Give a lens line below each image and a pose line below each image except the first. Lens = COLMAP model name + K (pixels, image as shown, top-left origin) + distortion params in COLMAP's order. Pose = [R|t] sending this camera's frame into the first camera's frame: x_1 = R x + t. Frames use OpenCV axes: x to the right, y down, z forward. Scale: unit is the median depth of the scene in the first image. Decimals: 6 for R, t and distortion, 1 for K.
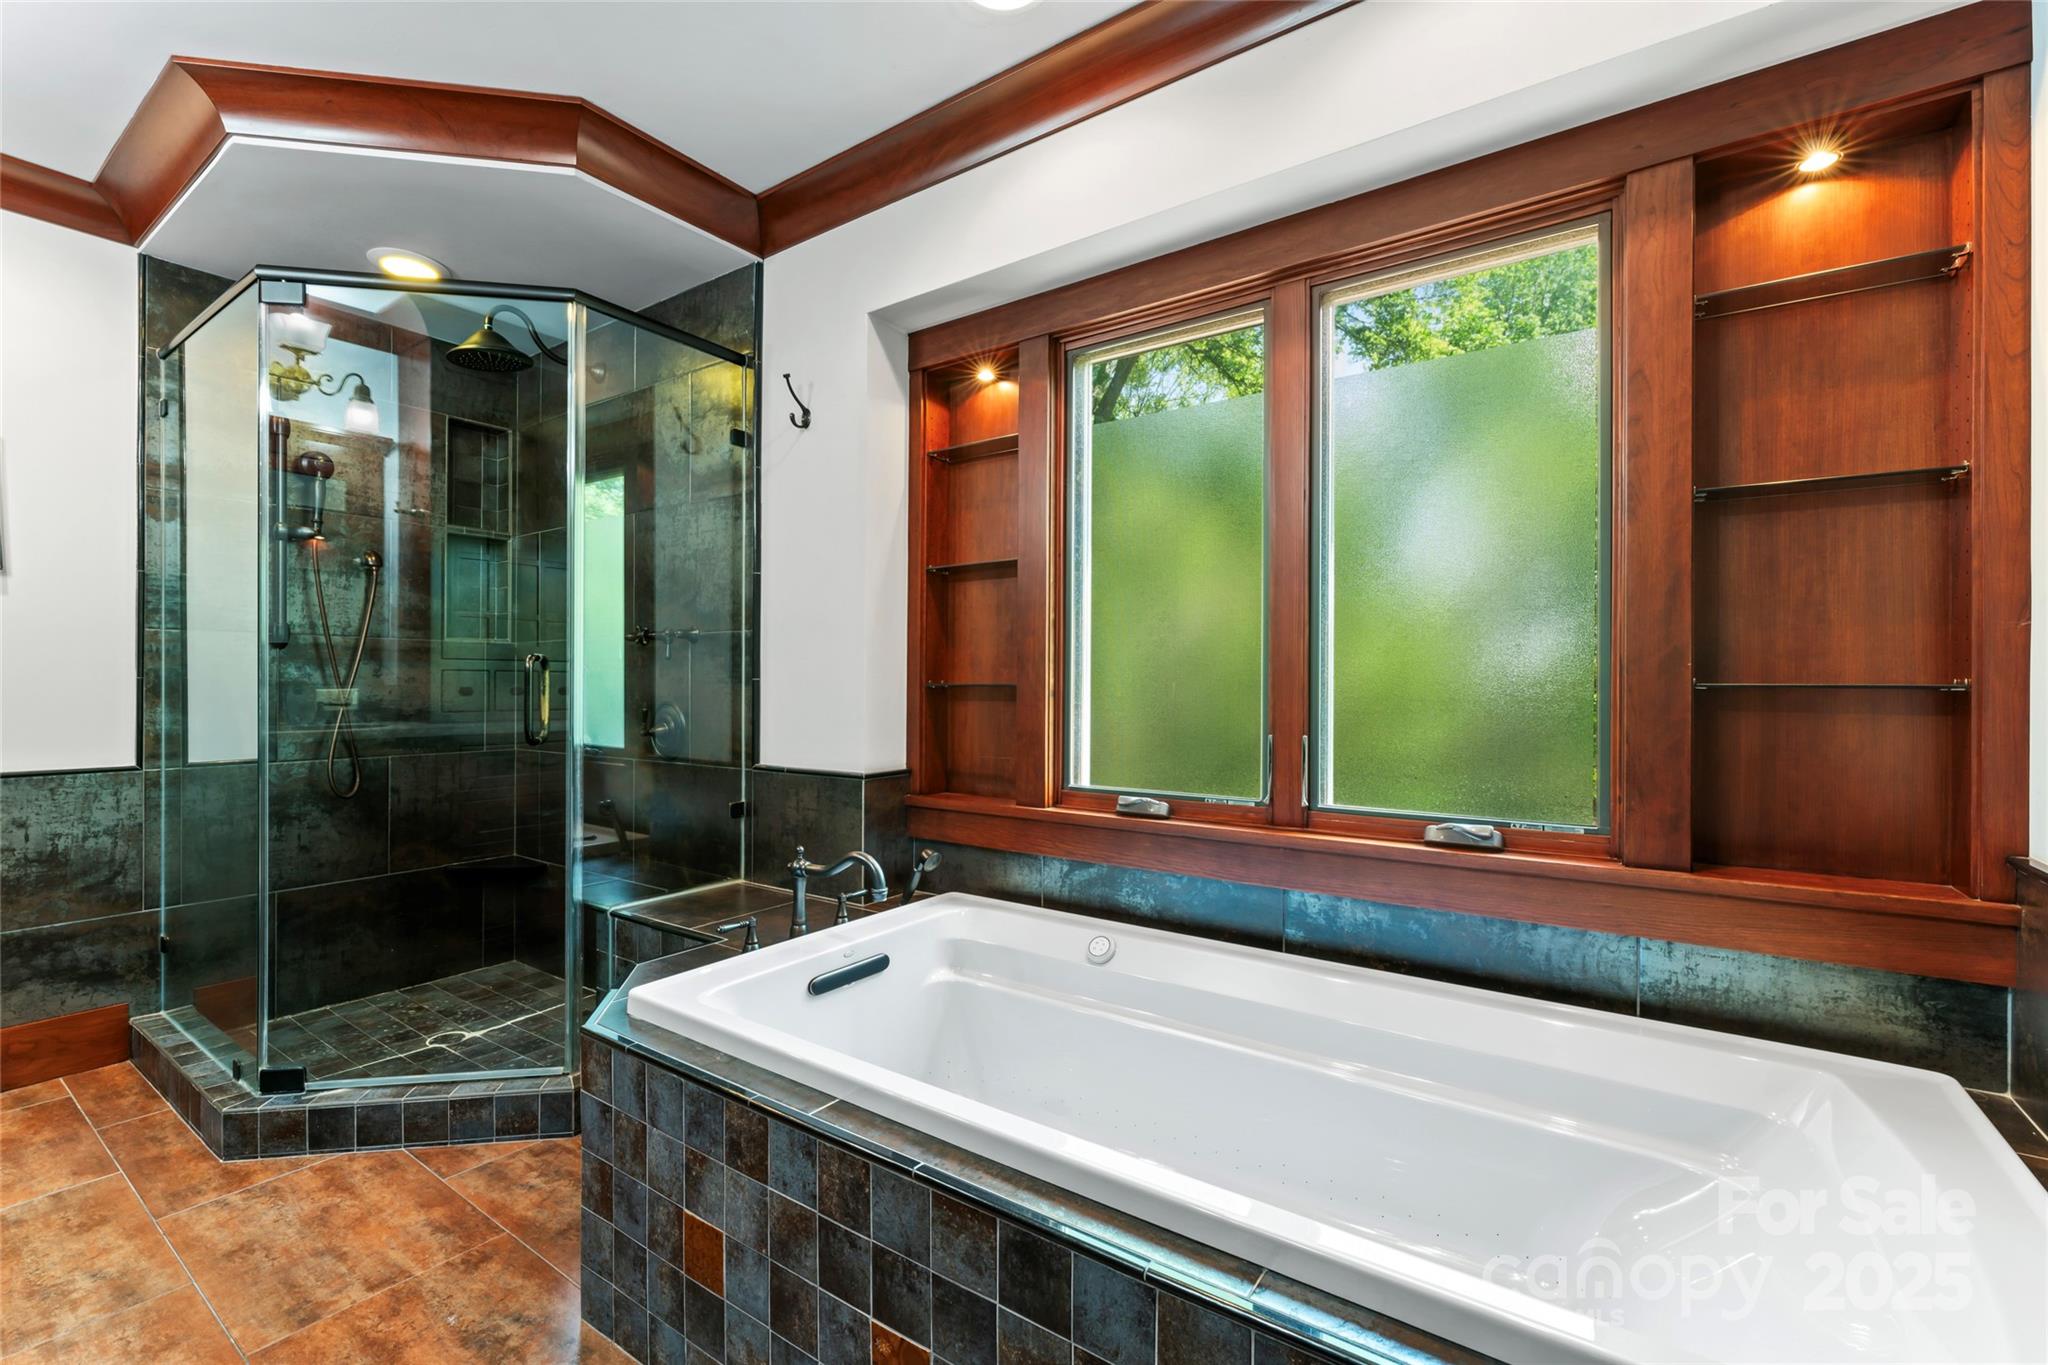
lens RADIAL K [[876.0, 0, 1025.7], [0, 876.0, 680.5], [0, 0, 1]] dist [0.000853, 0.000016]
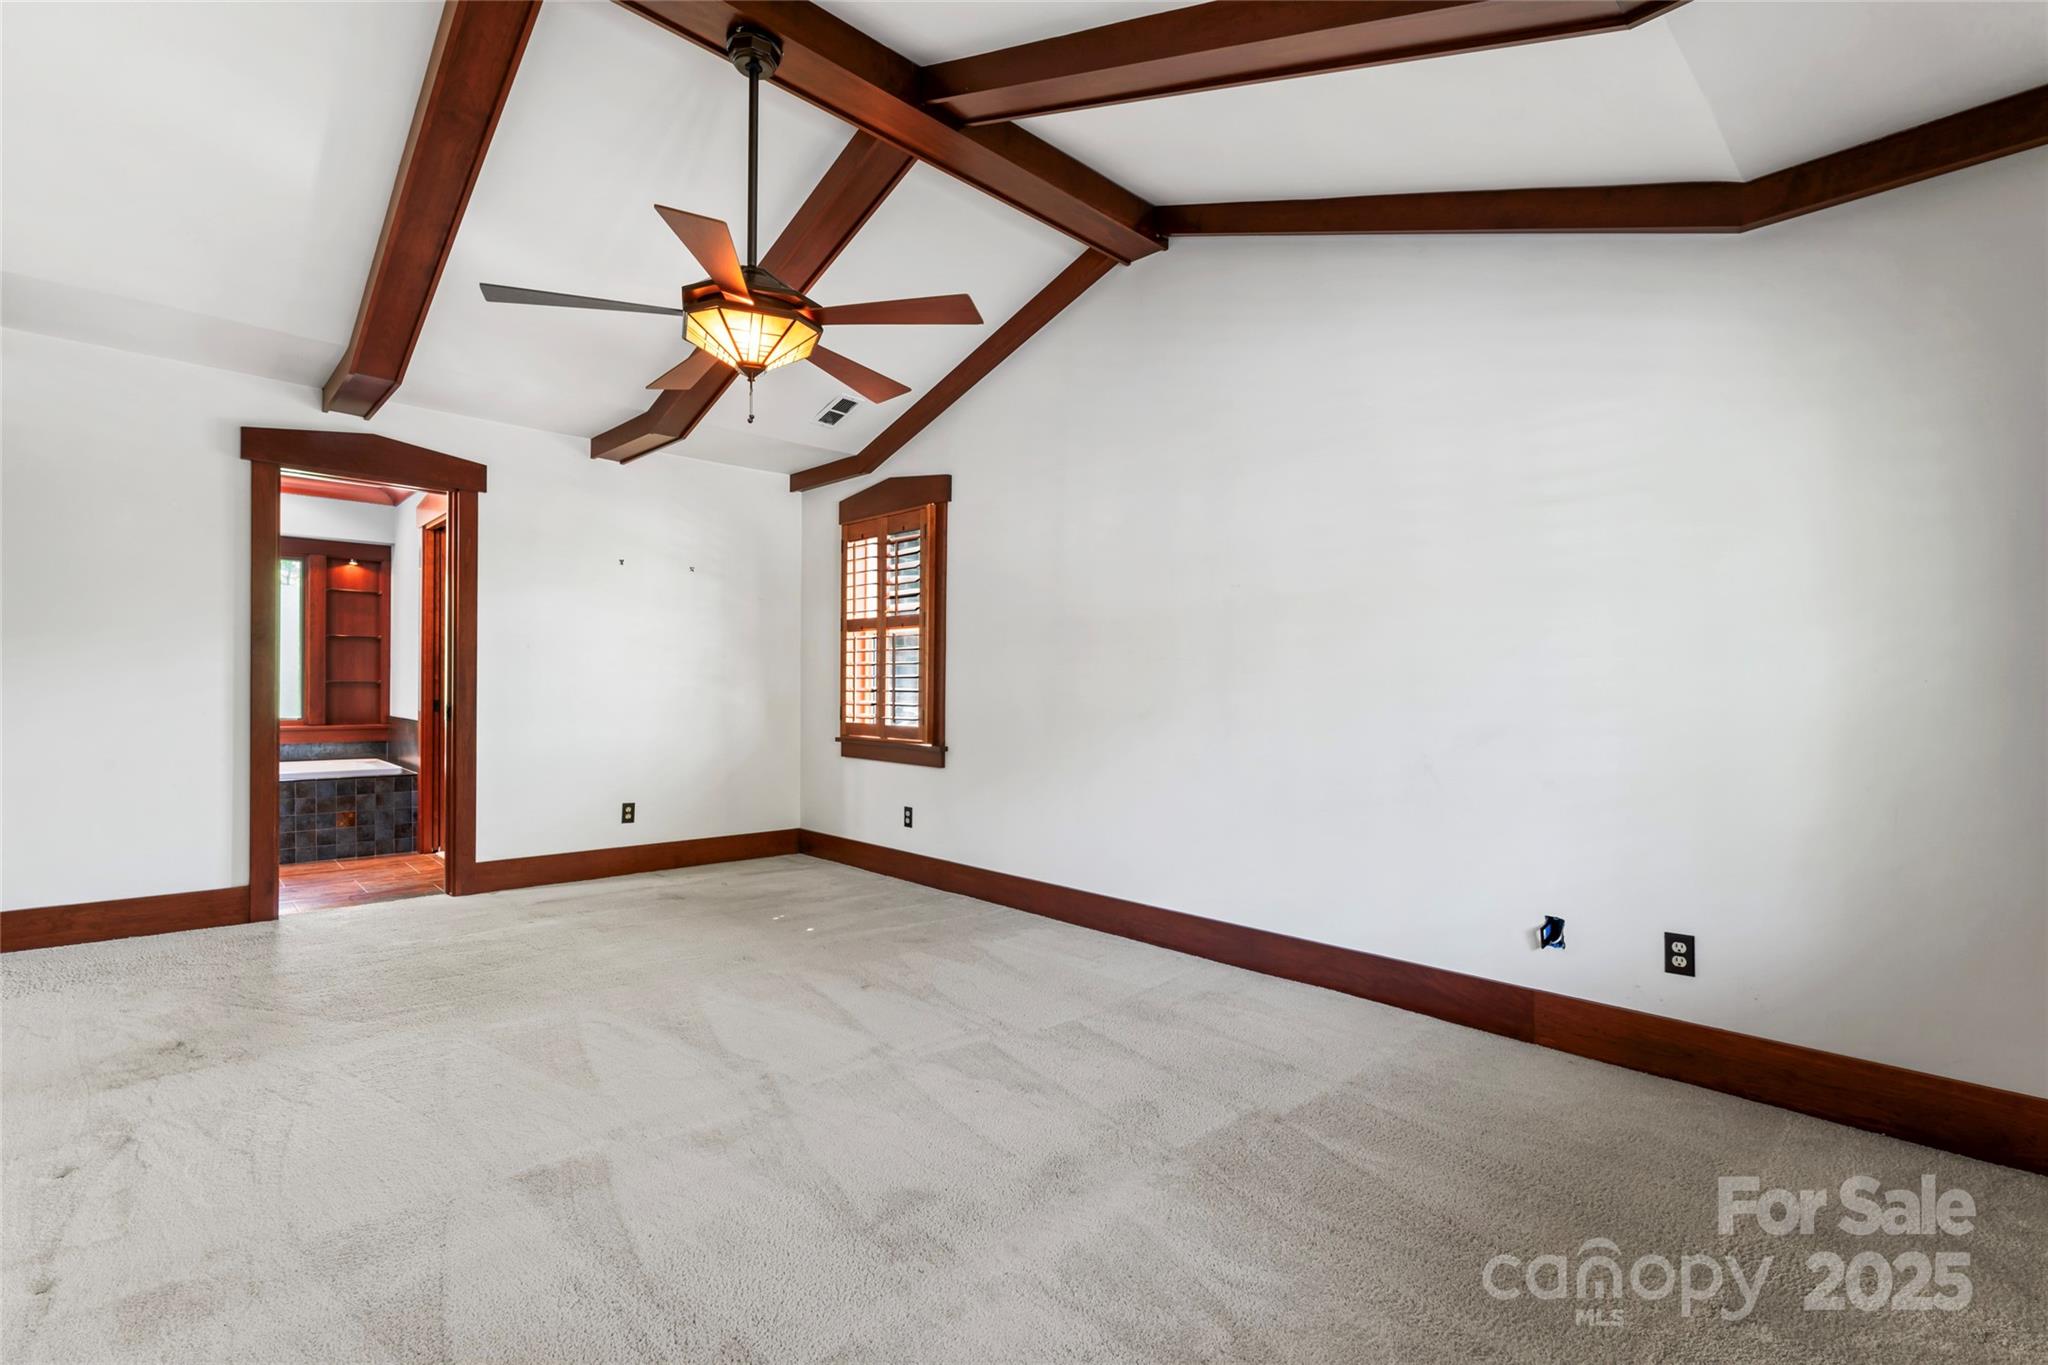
lens RADIAL K [[911.3, 0, 1026.4], [0, 911.3, 684.5], [0, 0, 1]] dist [0.000231, -0.000273]
pose [[0.157680, 0.006057, 0.987472, -3.087176], [-0.000201, 0.999981, -0.006102, 0.047707], [-0.987490, 0.000763, 0.157678, -3.069515]]
